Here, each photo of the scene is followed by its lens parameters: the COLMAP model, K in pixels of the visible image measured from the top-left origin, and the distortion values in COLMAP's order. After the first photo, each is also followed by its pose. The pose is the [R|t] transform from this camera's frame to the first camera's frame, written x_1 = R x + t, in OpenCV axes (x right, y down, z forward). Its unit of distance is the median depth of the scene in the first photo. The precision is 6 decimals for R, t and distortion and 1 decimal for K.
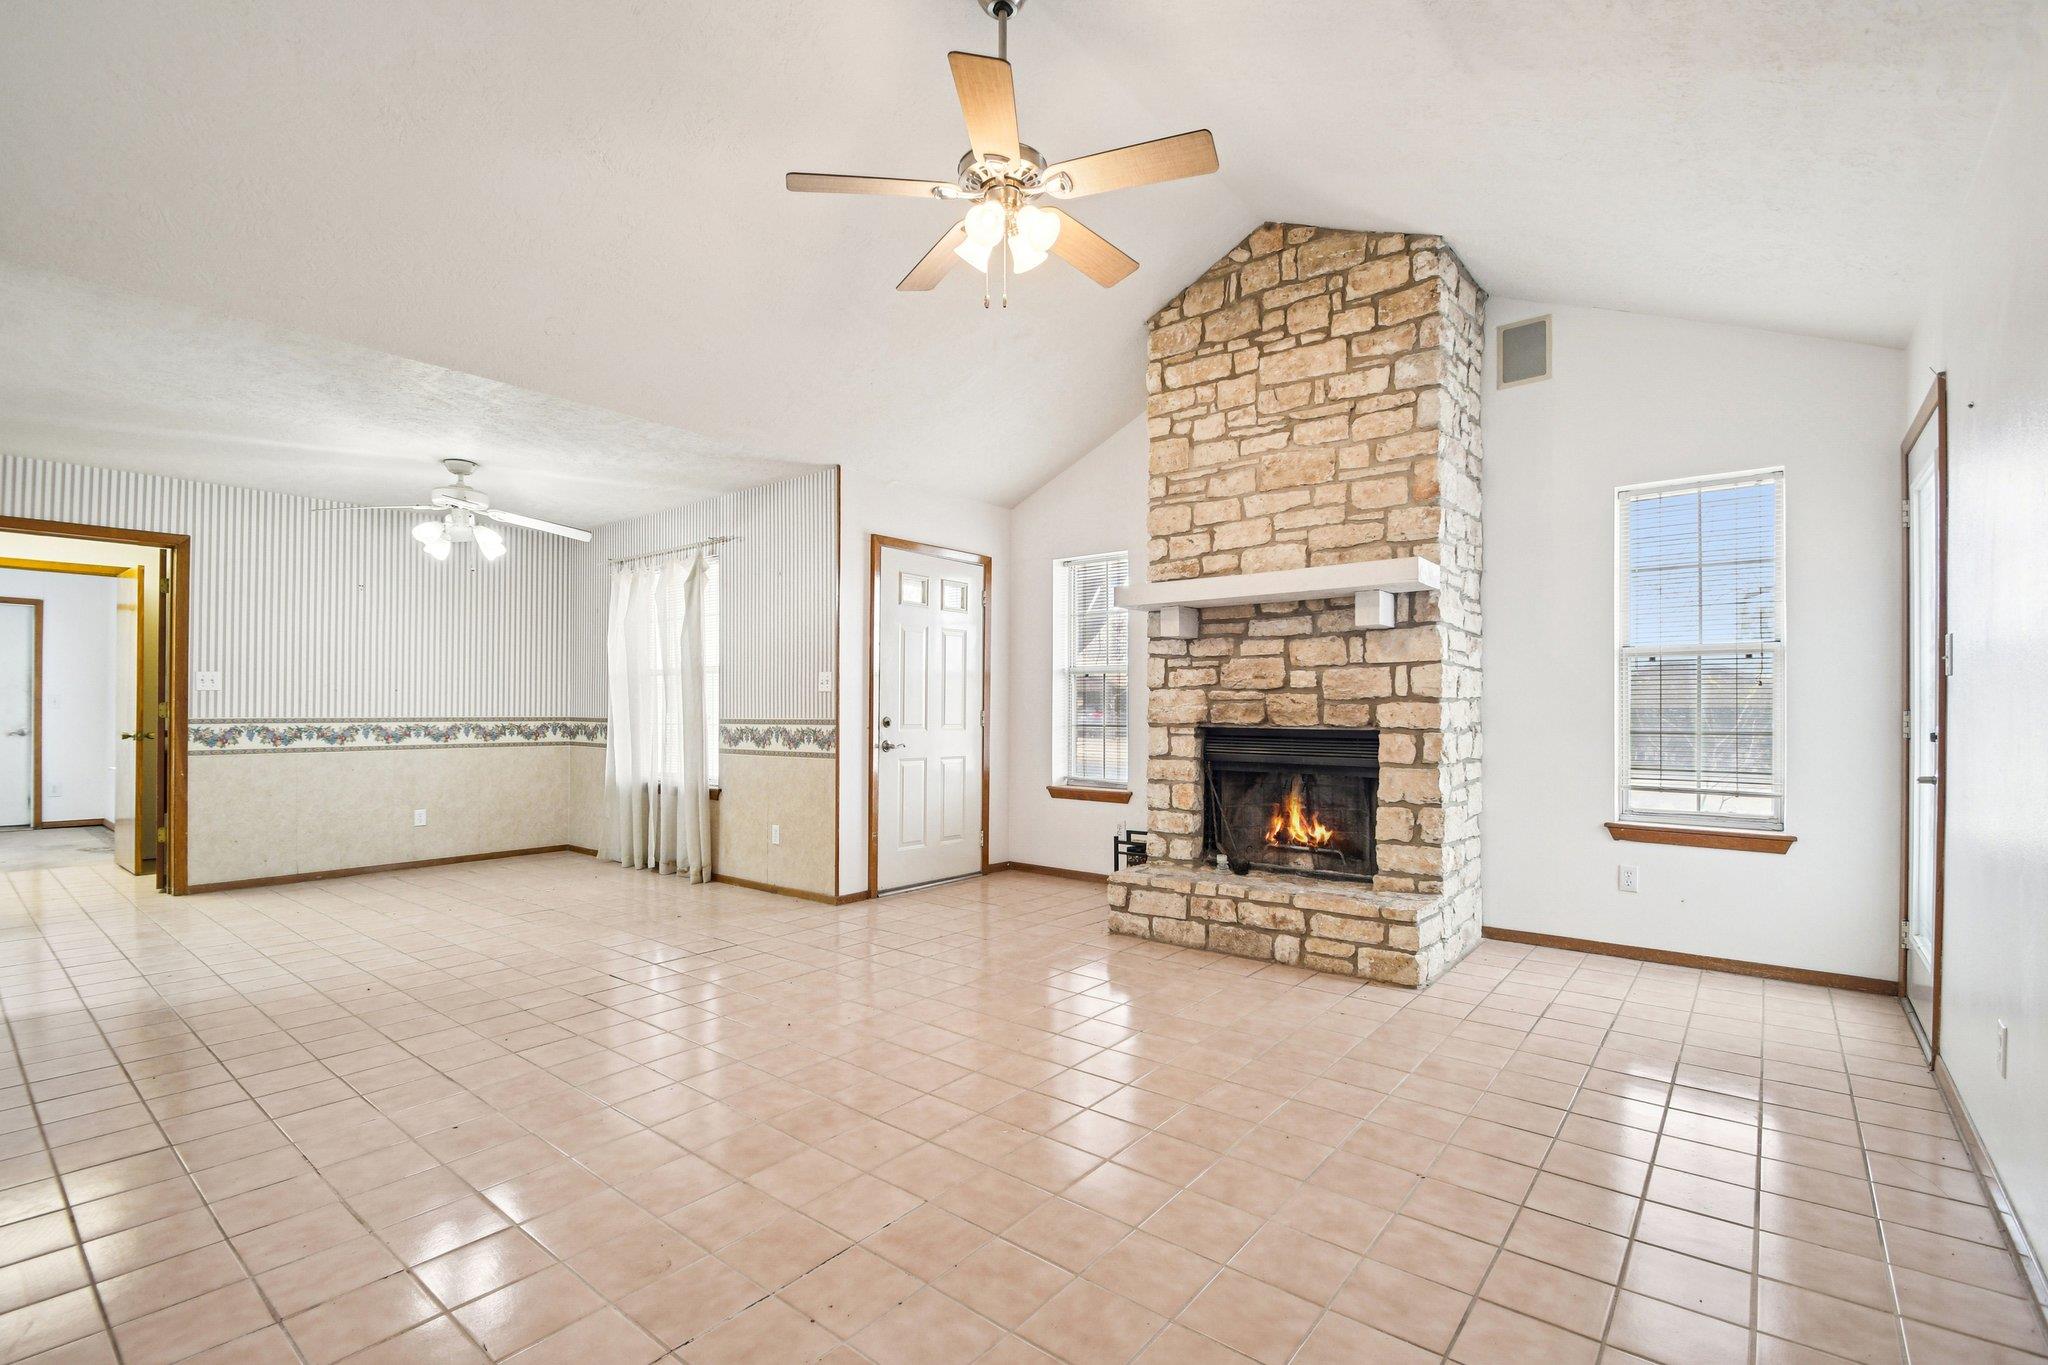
lens RADIAL K [[928.6, 0, 1036.5], [0, 928.6, 701.8], [0, 0, 1]] dist [0.015997, -0.023376]
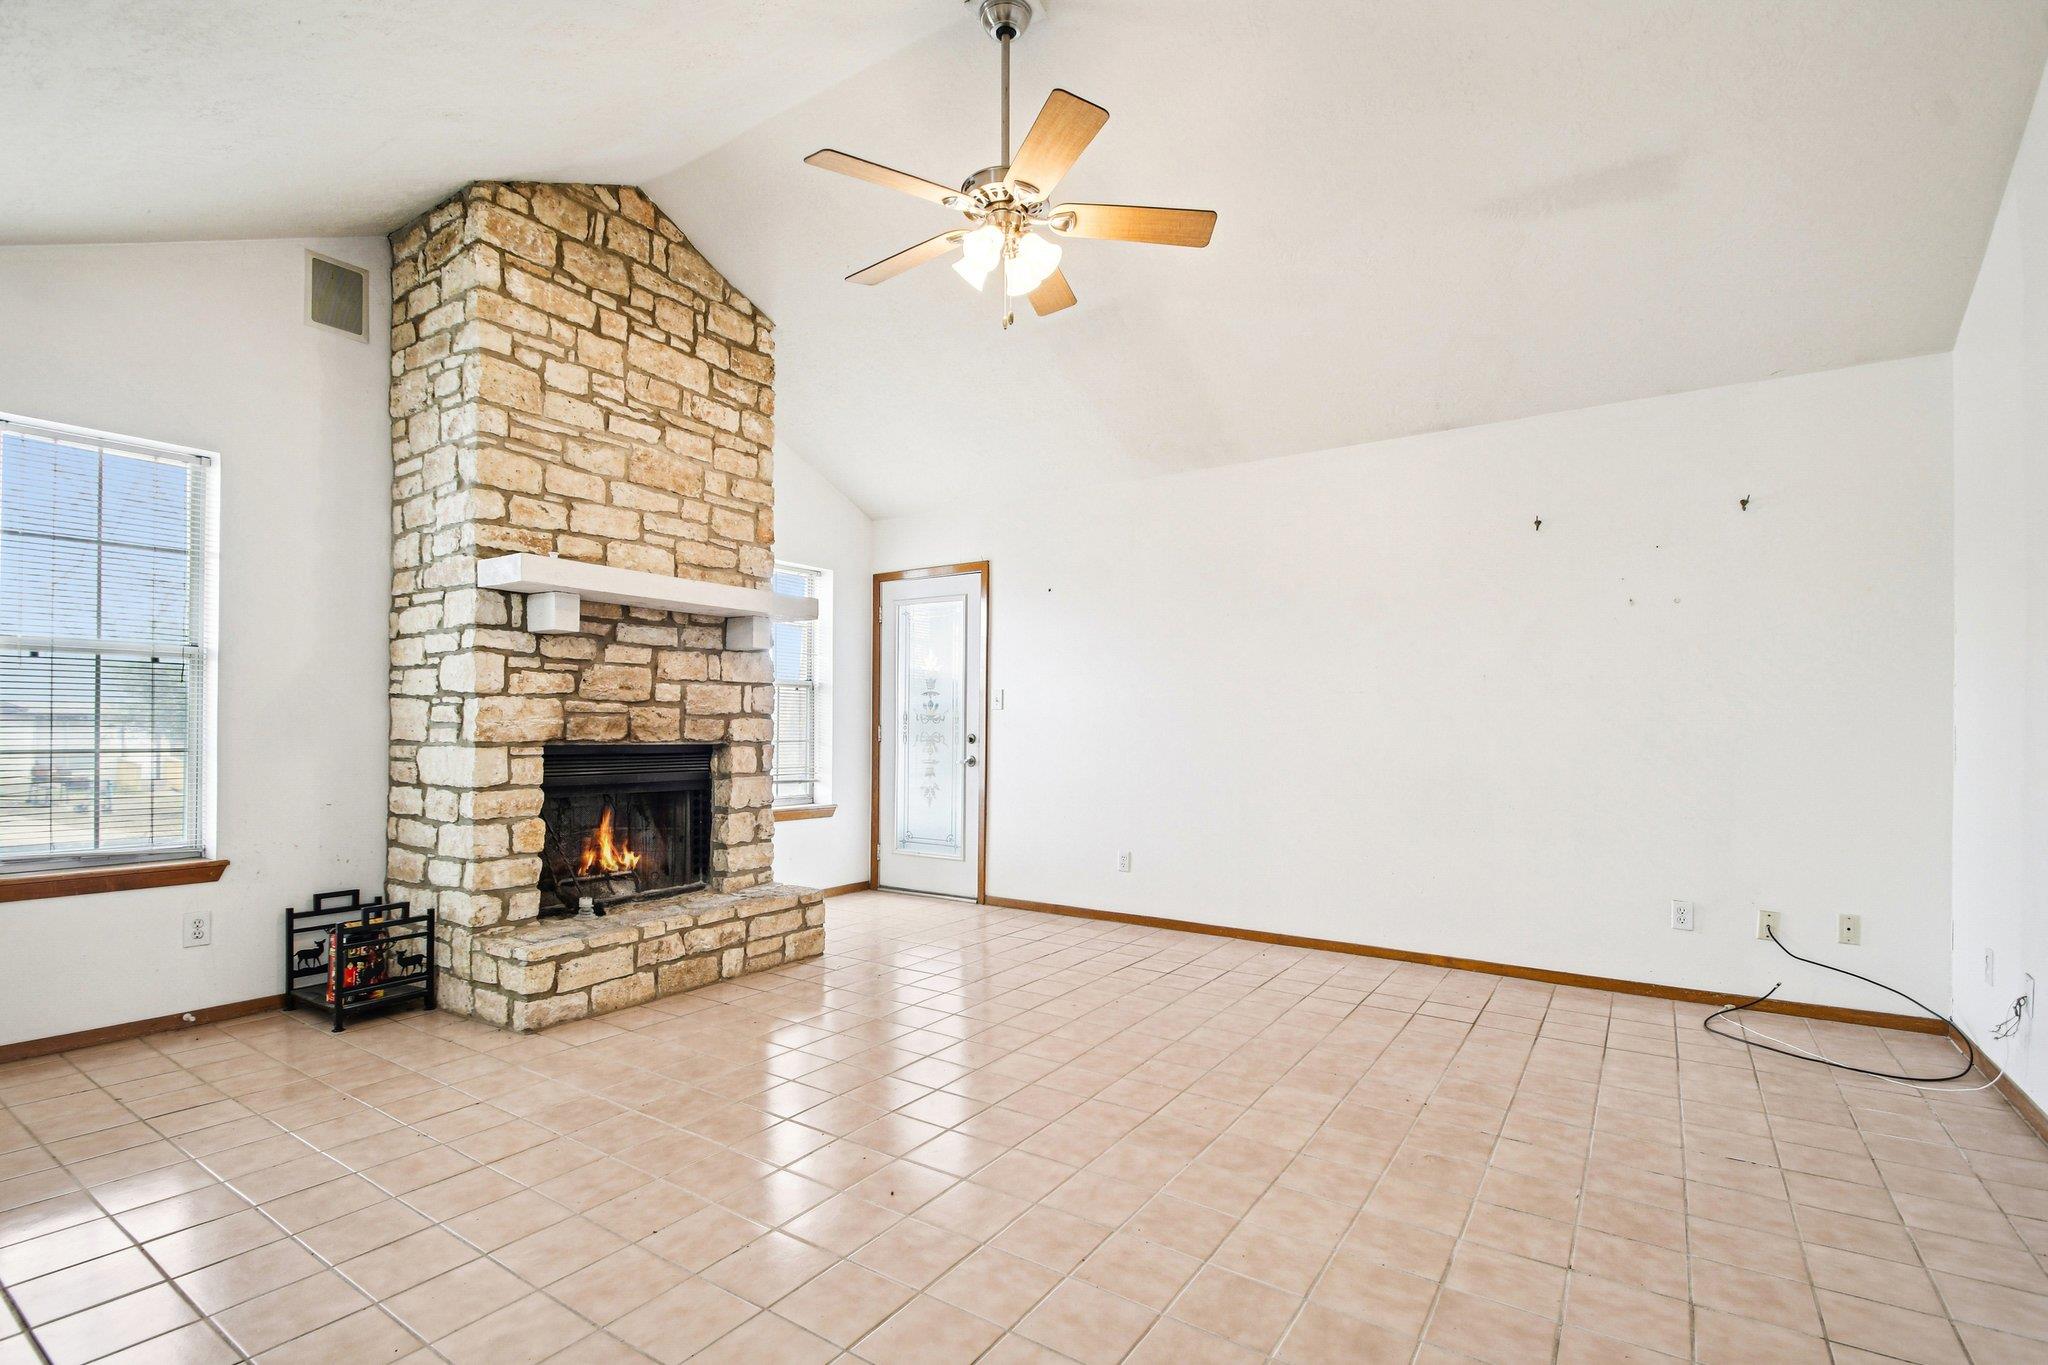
lens RADIAL K [[930.3, 0, 1016.0], [0, 930.3, 715.7], [0, 0, 1]] dist [0.001703, -0.000230]
pose [[-0.078750, 0.009974, 0.996844, -0.696327], [-0.014333, 0.999835, -0.011136, 0.004936], [-0.996791, -0.015165, -0.078594, 0.710657]]
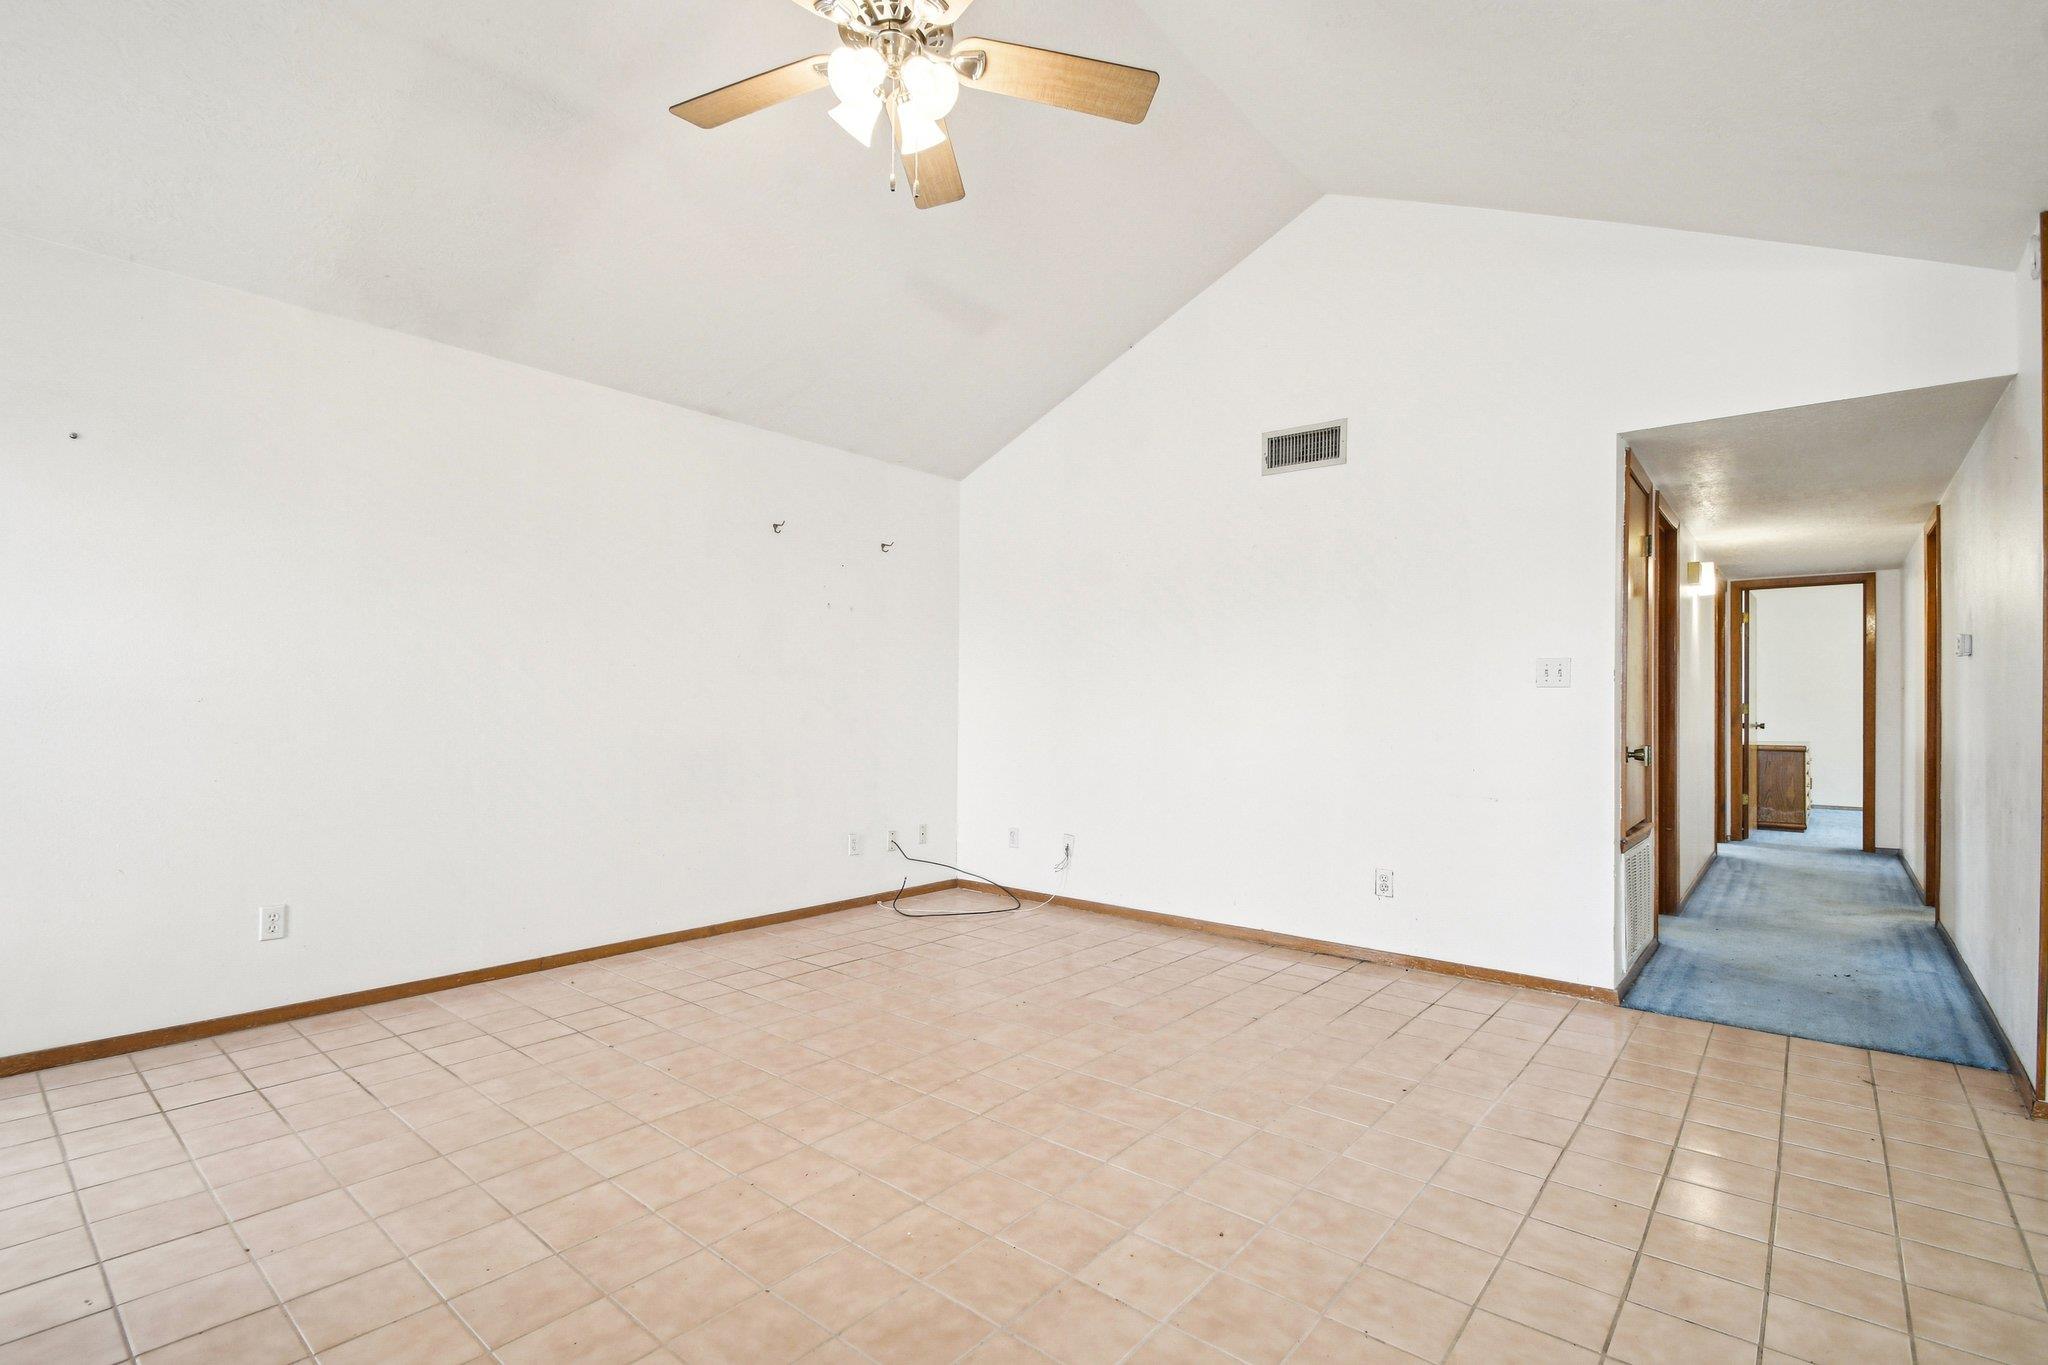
lens RADIAL K [[933.1, 0, 1009.1], [0, 933.1, 688.4], [0, 0, 1]] dist [0.000284, -0.000072]
pose [[-0.999031, -0.007433, 0.043391, -0.112664], [-0.008673, 0.999557, -0.028462, 0.009432], [-0.043161, -0.028811, -0.998653, 1.187369]]
